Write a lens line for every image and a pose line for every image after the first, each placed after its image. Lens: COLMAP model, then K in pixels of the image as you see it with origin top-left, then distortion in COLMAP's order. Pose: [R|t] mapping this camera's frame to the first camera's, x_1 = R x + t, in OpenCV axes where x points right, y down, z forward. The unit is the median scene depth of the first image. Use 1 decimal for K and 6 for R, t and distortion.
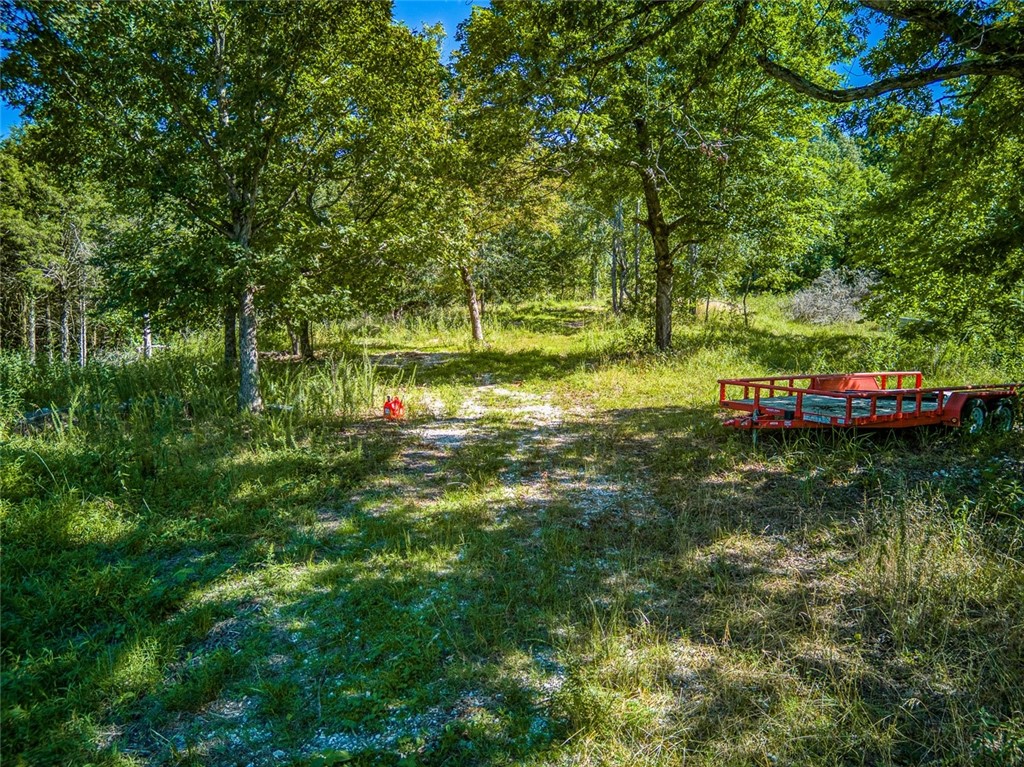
lens RADIAL K [[769.8, 0, 515.2], [0, 769.8, 367.4], [0, 0, 1]] dist [0.124850, -0.008048]
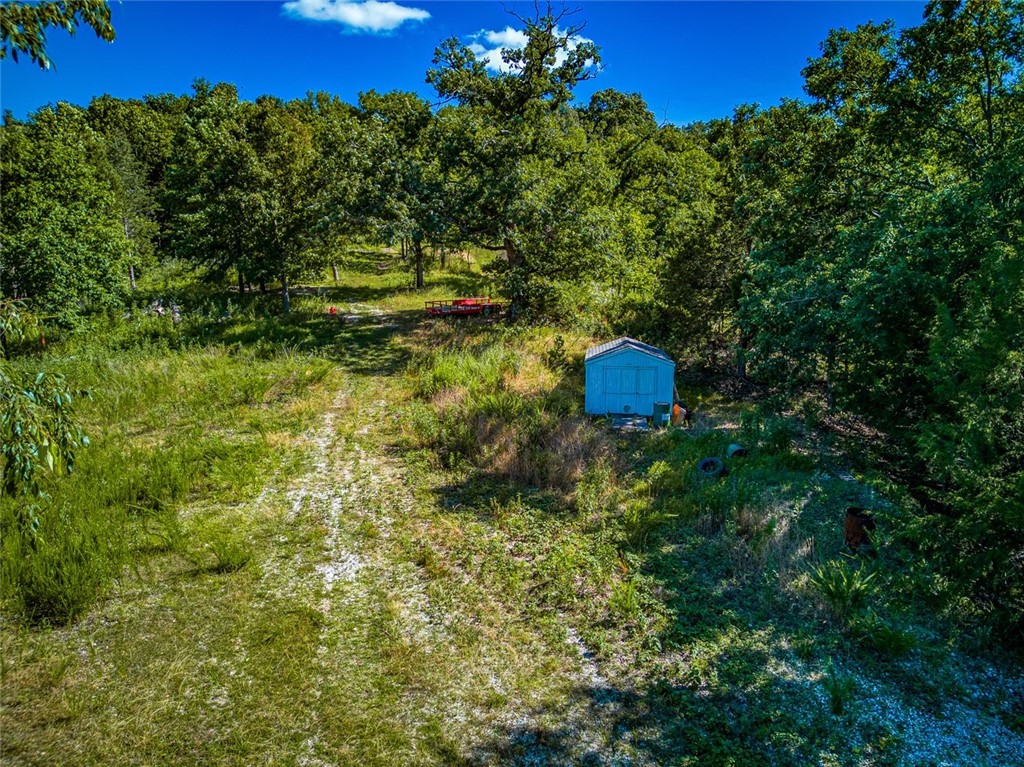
lens RADIAL K [[769.8, 0, 515.2], [0, 769.8, 367.4], [0, 0, 1]] dist [0.124850, -0.008048]
pose [[0.966988, -0.032749, 0.252709, -0.150737], [0.002359, 0.992815, 0.119634, -0.062423], [-0.254811, -0.115089, 0.960118, -1.502658]]
